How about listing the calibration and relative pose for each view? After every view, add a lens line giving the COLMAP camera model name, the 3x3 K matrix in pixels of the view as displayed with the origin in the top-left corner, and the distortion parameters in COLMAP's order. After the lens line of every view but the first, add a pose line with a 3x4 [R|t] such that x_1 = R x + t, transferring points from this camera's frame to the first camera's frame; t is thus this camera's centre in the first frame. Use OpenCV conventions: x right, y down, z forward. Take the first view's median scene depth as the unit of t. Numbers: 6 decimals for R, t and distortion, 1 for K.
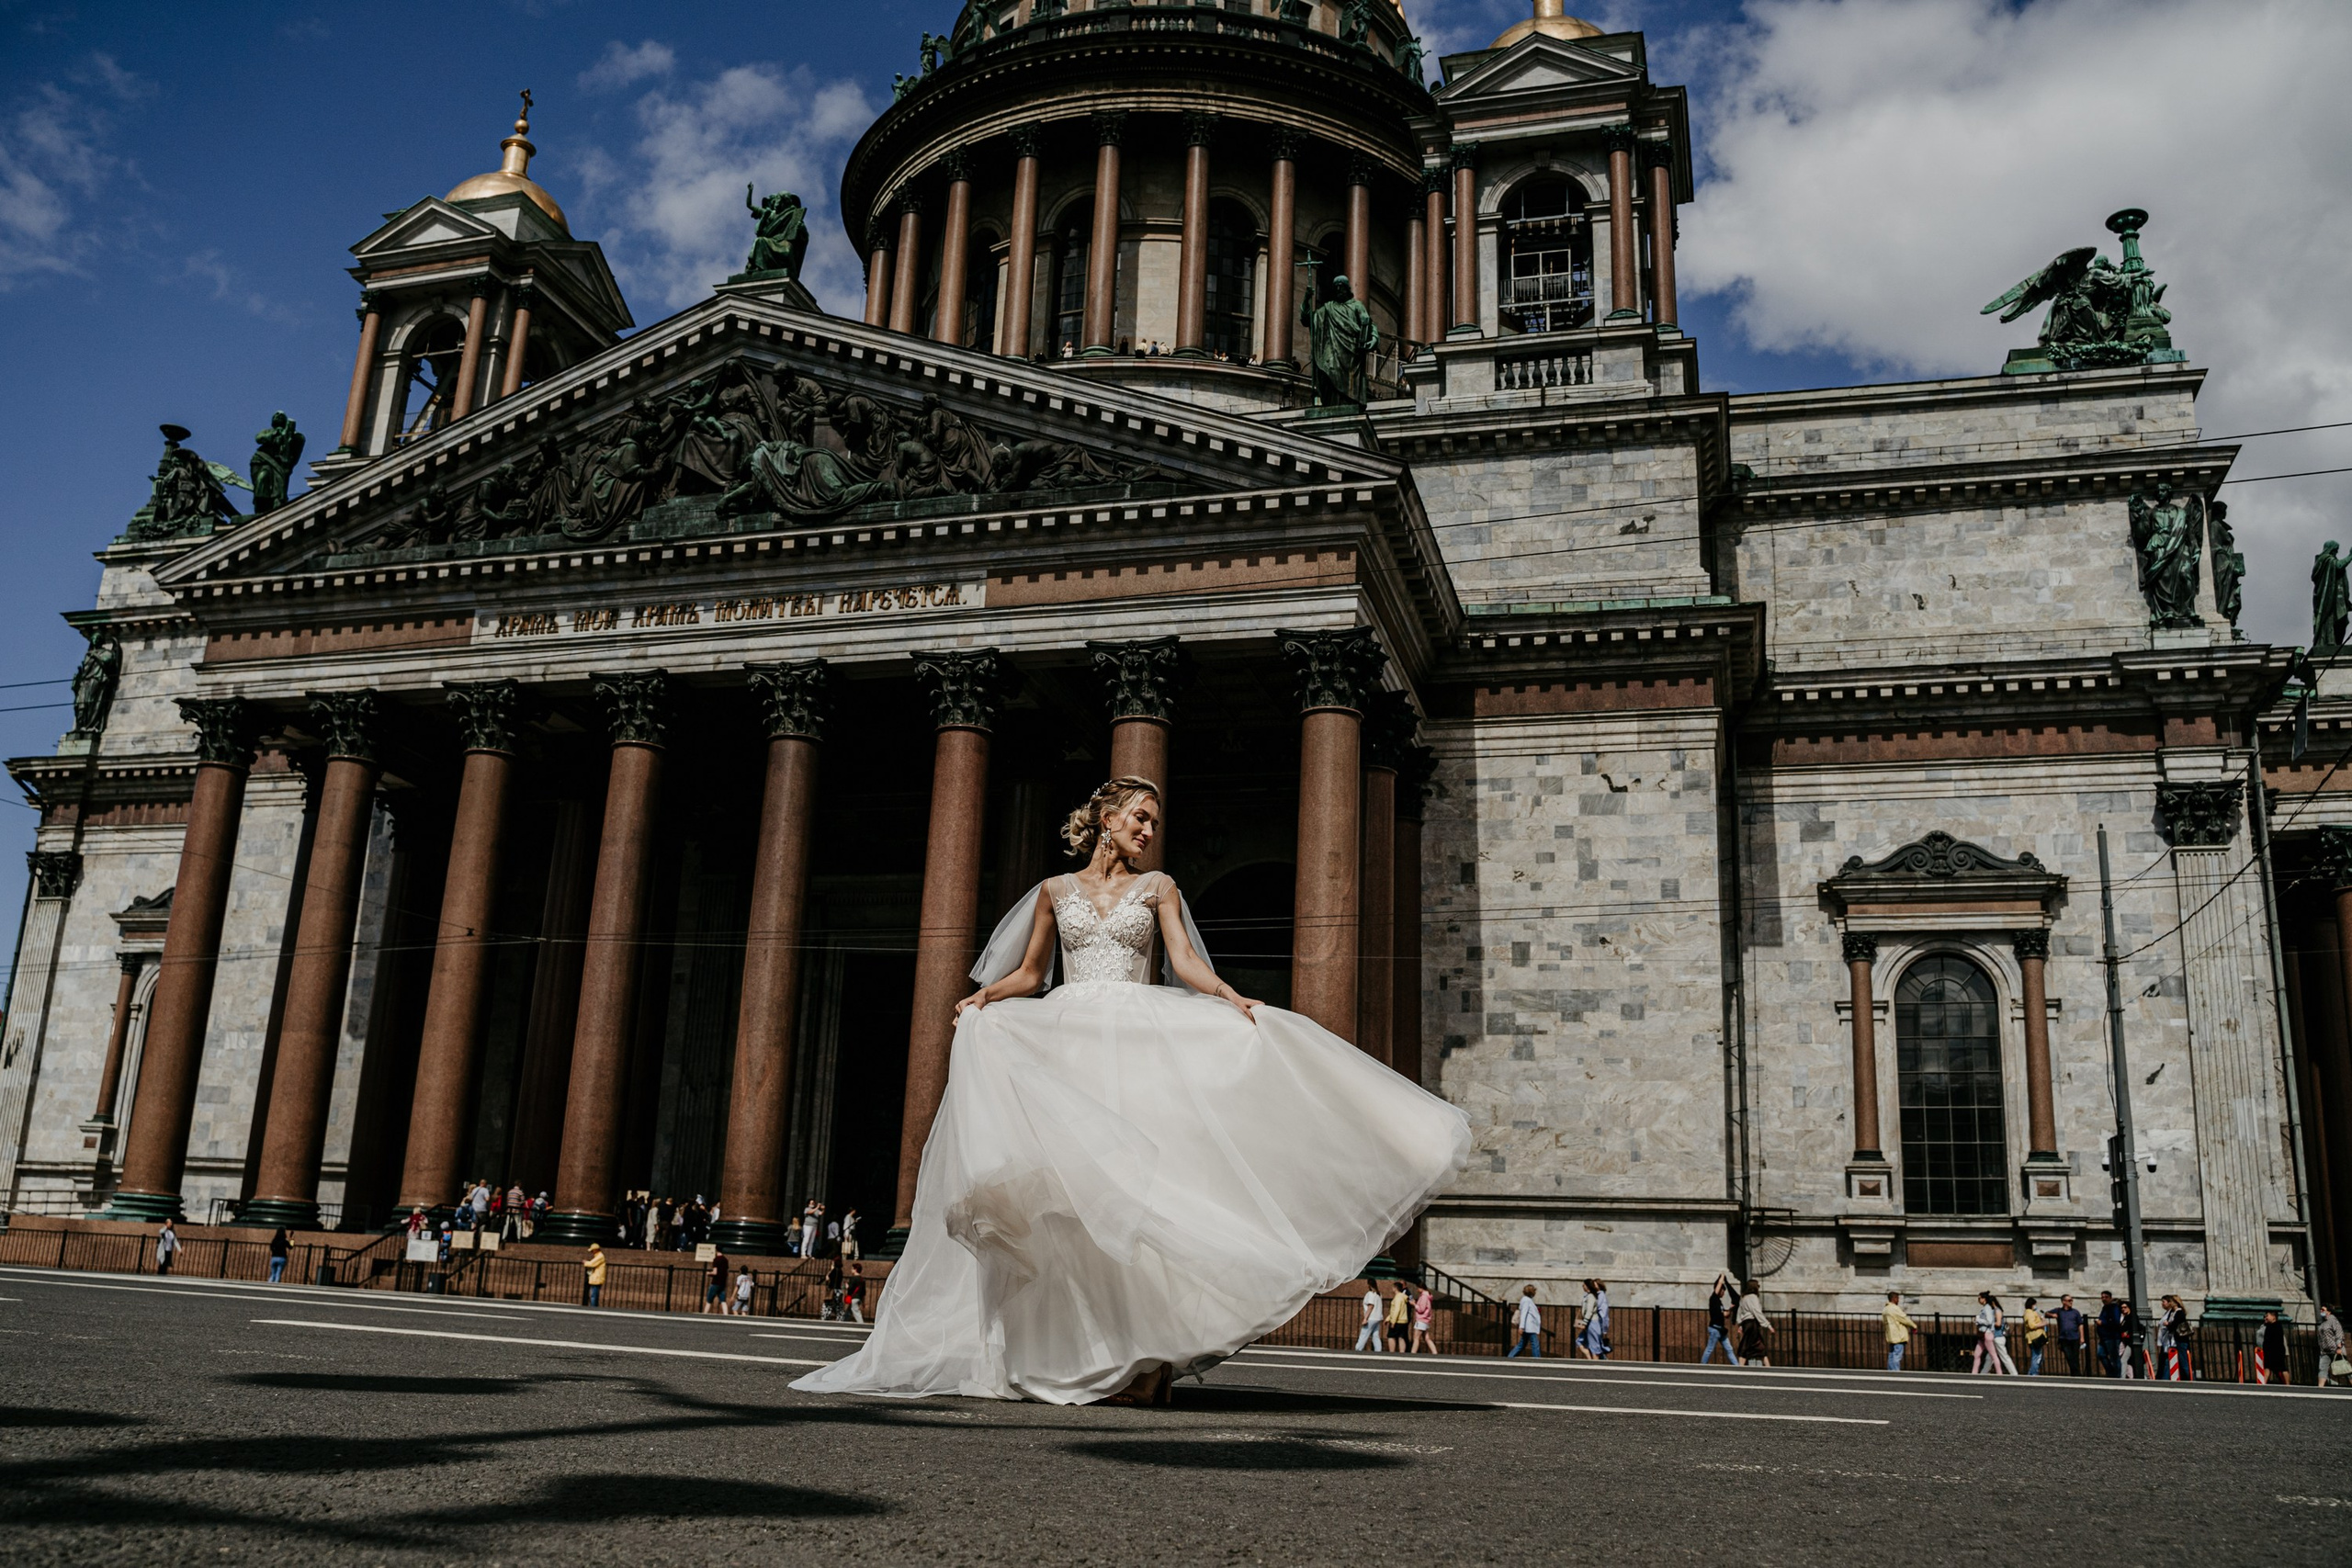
lens RADIAL K [[1947.5, 0, 1151.6], [0, 1947.5, 787.2], [0, 0, 1]] dist [-0.112816, 0.088880]
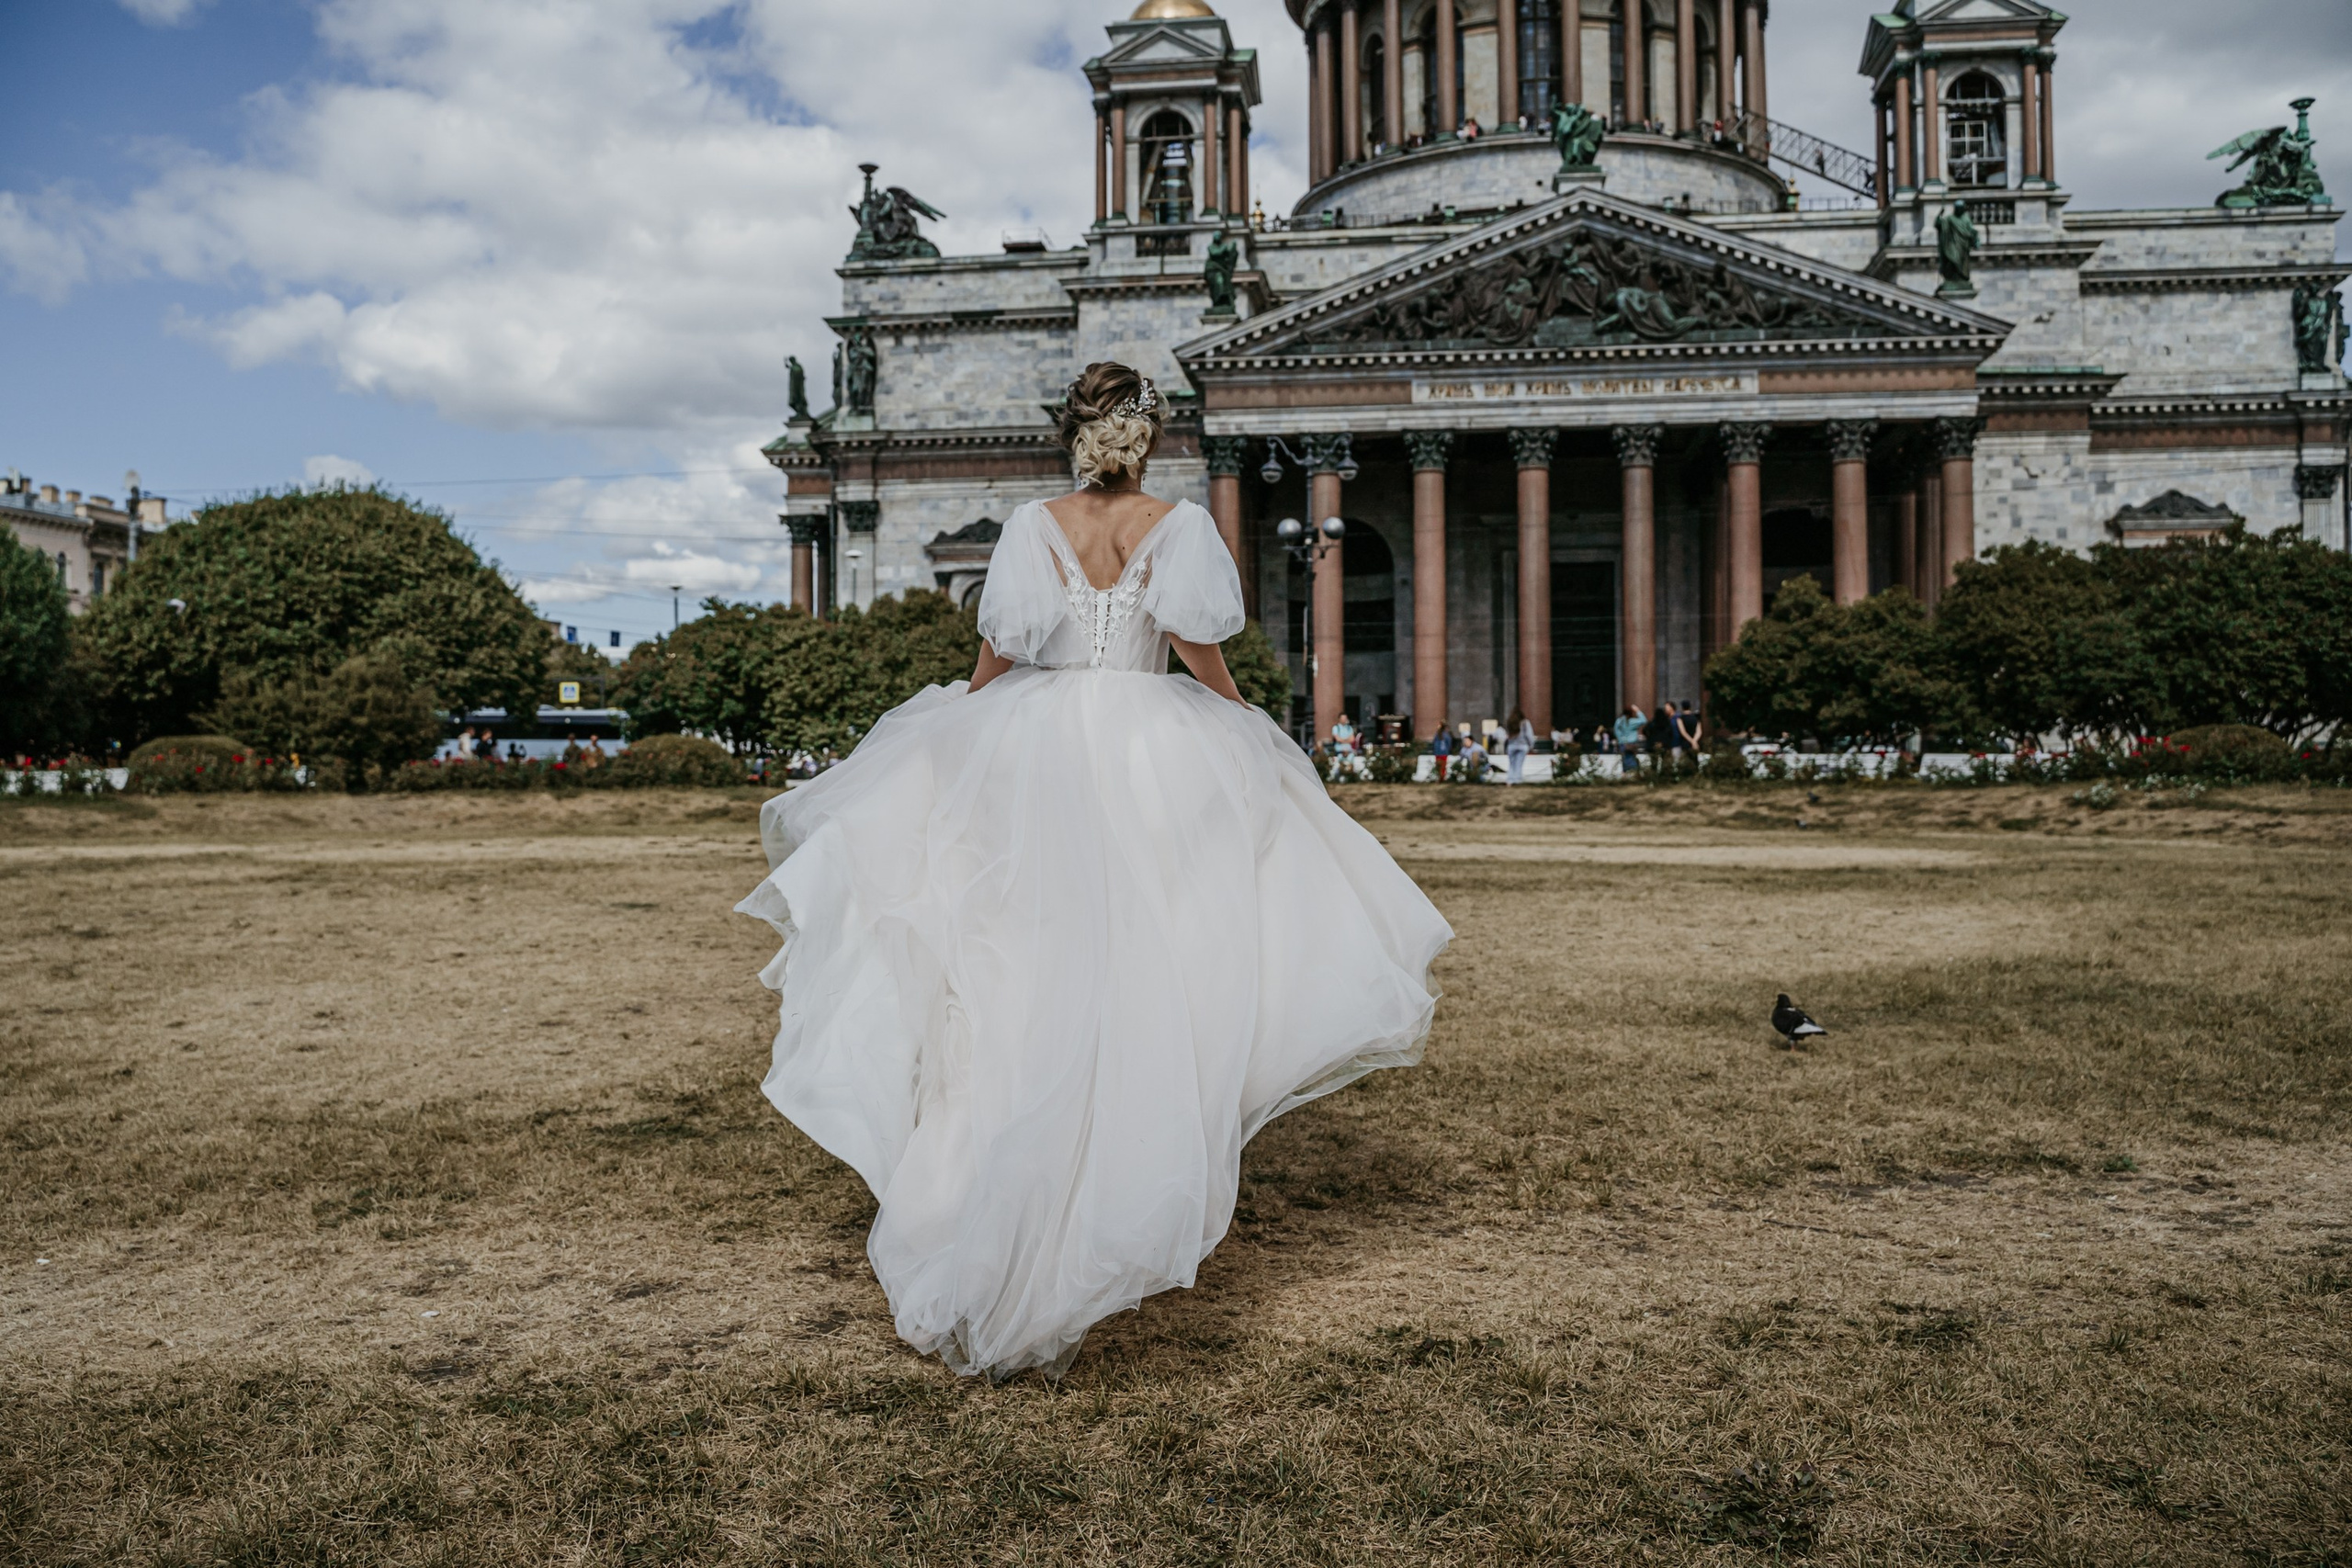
lens RADIAL K [[1902.2, 0, 1149.7], [0, 1902.2, 781.2], [0, 0, 1]] dist [-0.119940, 0.093008]
pose [[0.988380, -0.054487, 0.141900, -0.806792], [0.012977, 0.960382, 0.278385, -0.211520], [-0.151447, -0.273309, 0.949930, -0.570276]]
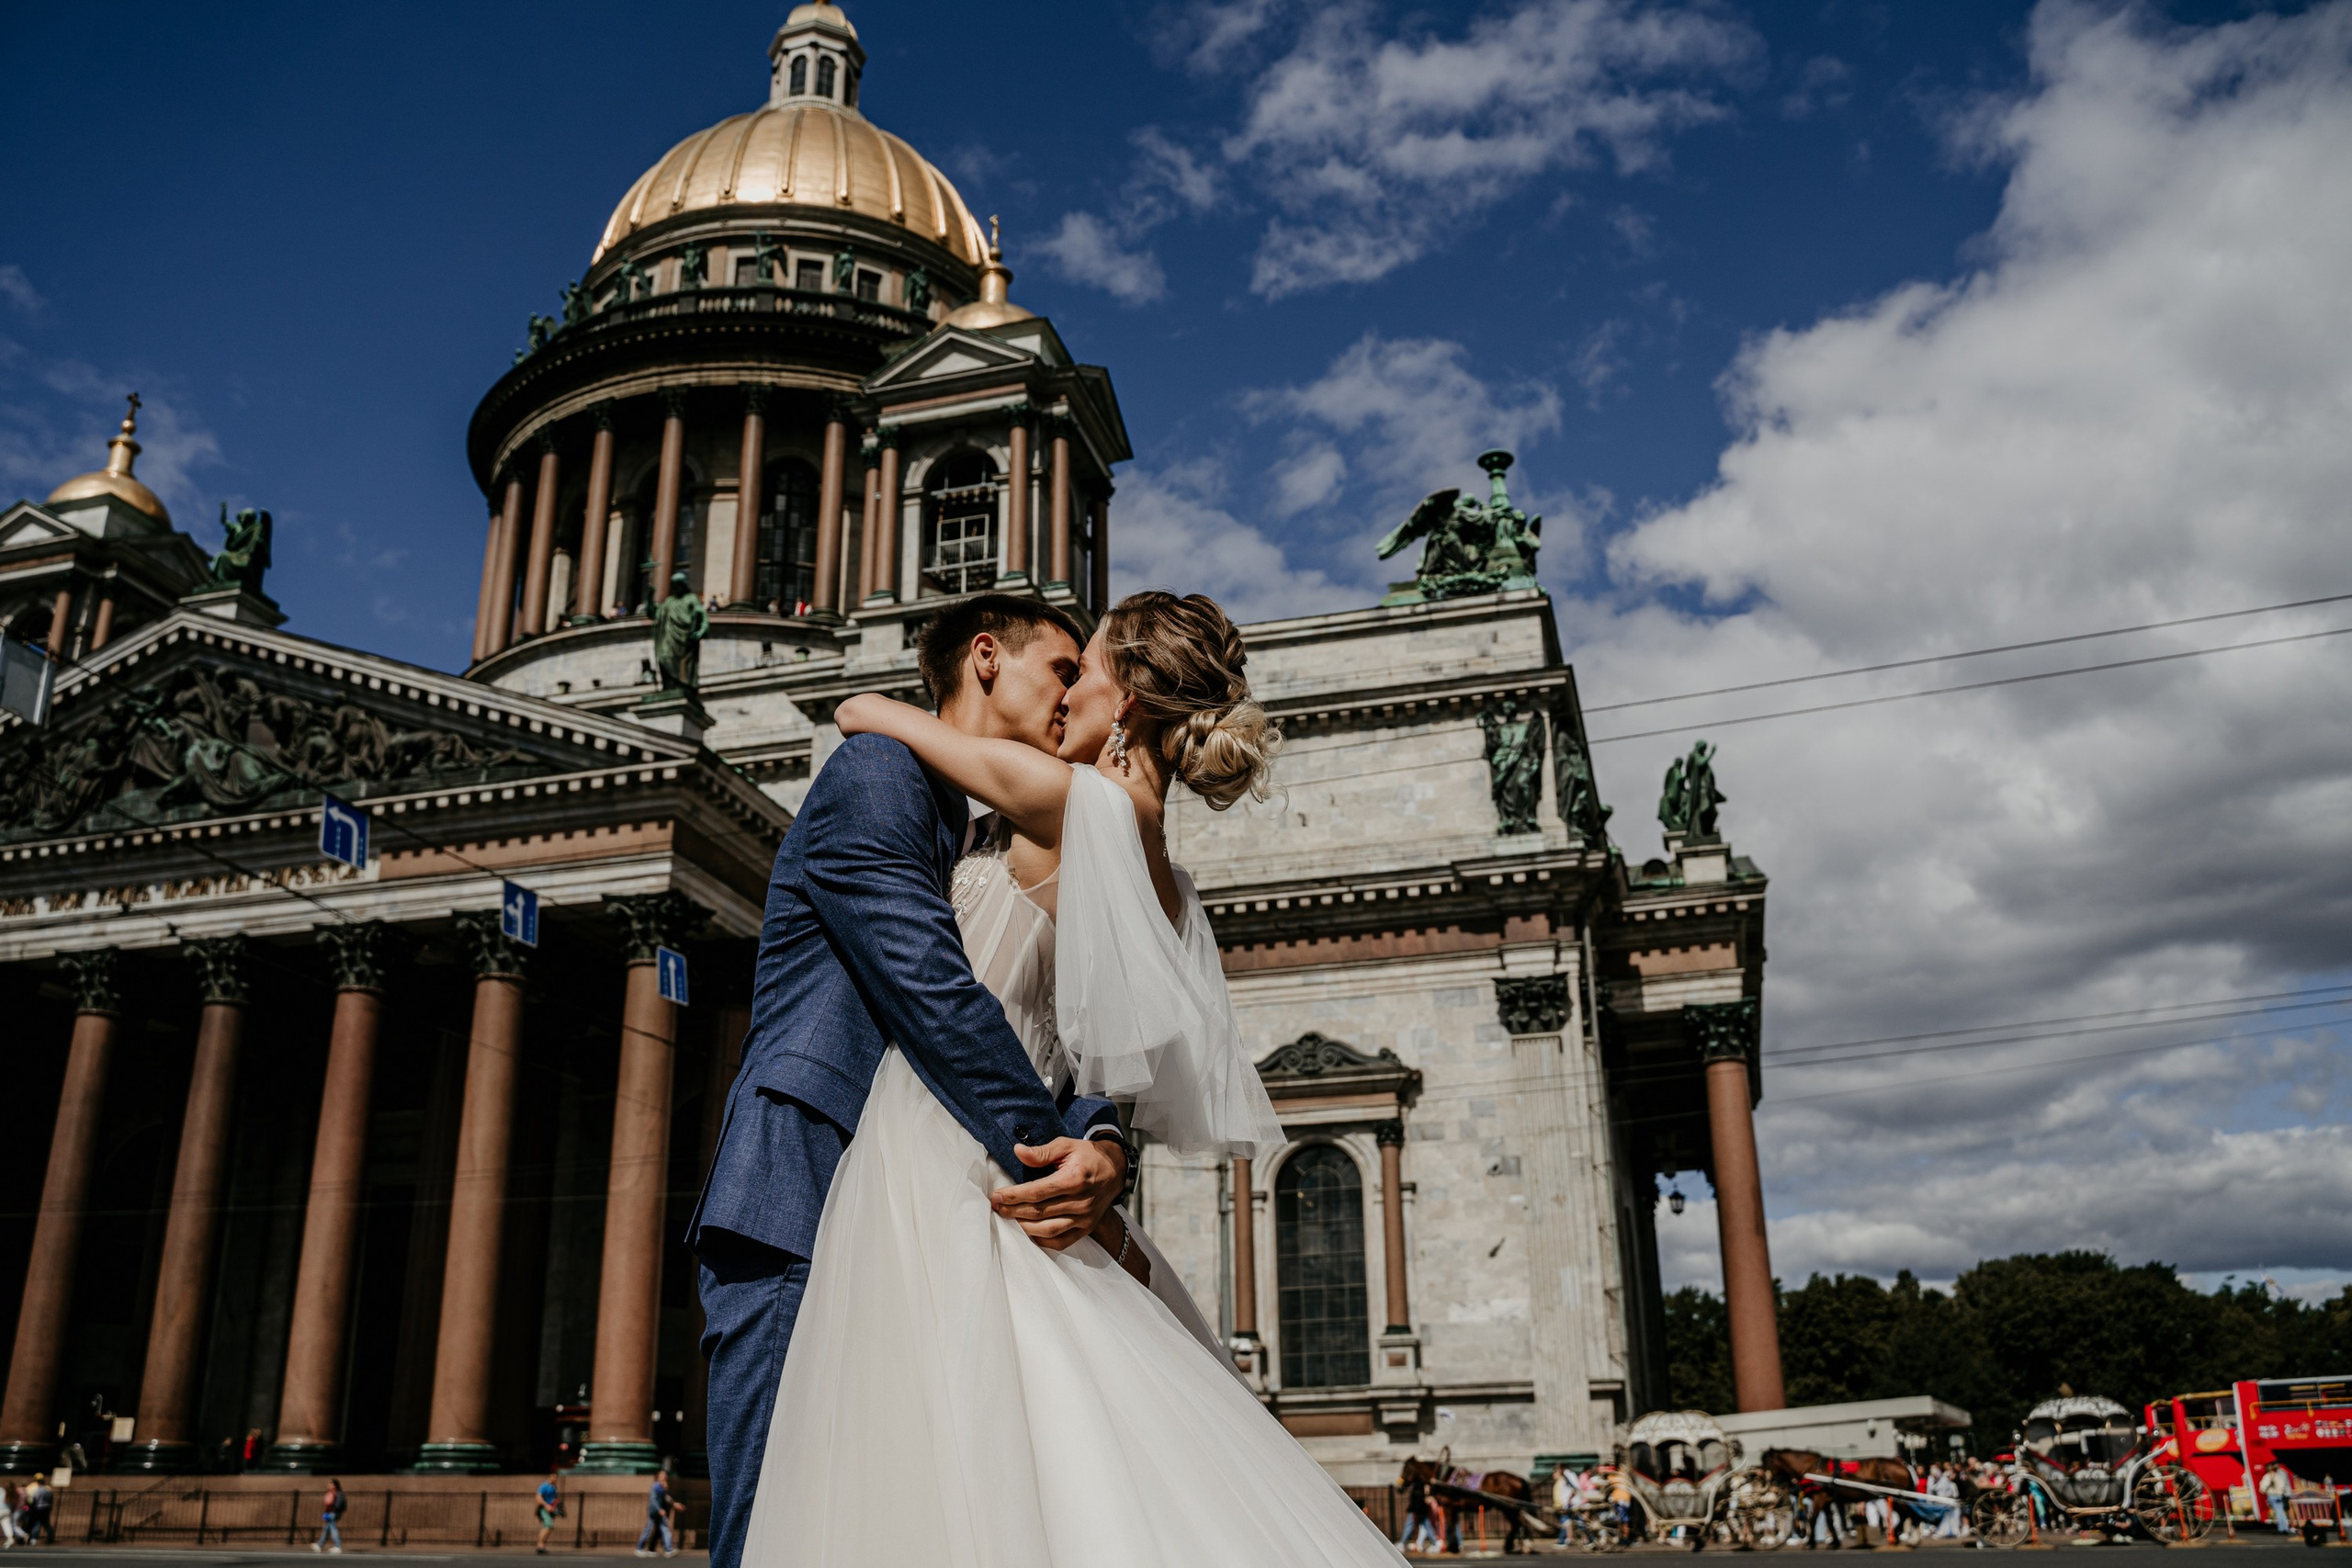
lens RADIAL K [[1957.6, 0, 1139.2], [0, 1957.6, 776.9], [0, 0, 1]] dist [-0.120144, 0.099333]
pose [[0.998353, -0.047982, 0.031463, 0.292964], [0.050690, 0.994483, -0.091837, -0.024735], [-0.026883, 0.093281, 0.995277, -0.120215]]
